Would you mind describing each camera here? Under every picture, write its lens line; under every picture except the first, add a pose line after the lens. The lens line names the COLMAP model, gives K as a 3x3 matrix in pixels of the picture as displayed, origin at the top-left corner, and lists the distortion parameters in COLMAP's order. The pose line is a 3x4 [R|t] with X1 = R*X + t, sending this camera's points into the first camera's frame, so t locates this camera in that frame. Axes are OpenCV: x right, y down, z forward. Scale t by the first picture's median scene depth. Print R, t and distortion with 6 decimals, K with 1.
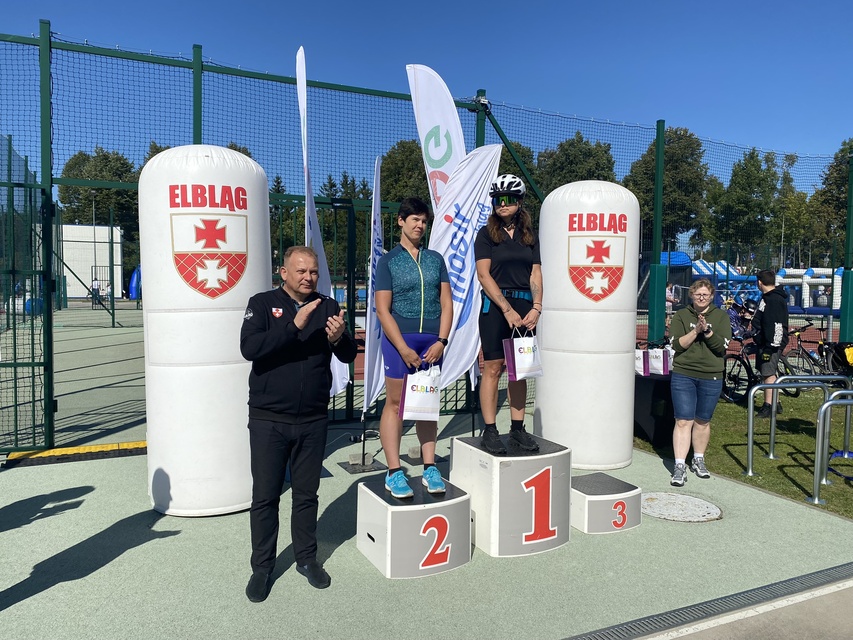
lens RADIAL K [[629.2, 0, 423.8], [0, 629.2, 320.8], [0, 0, 1]] dist [0.034542, -0.101264]
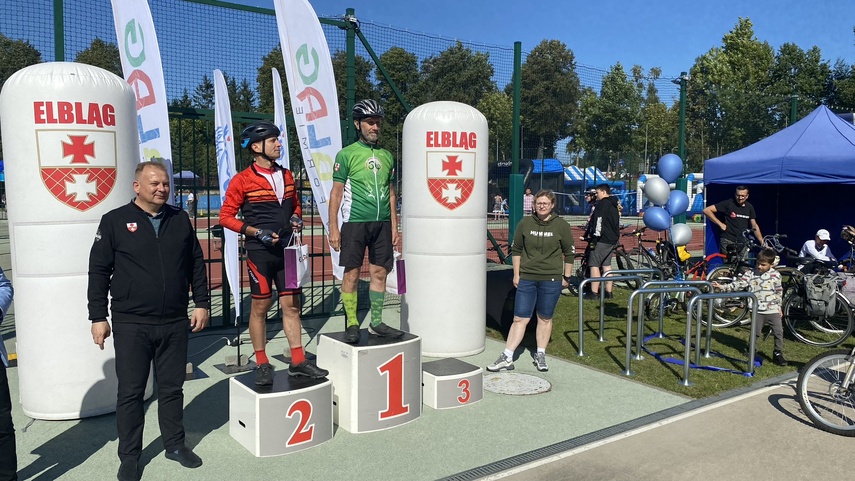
lens RADIAL K [[631.0, 0, 429.0], [0, 631.0, 235.5], [0, 0, 1]] dist [0.014371, -0.010070]
pose [[0.982707, -0.018630, 0.184226, 0.037131], [0.015997, 0.999748, 0.015771, -0.001936], [-0.184473, -0.012551, 0.982757, -0.140668]]
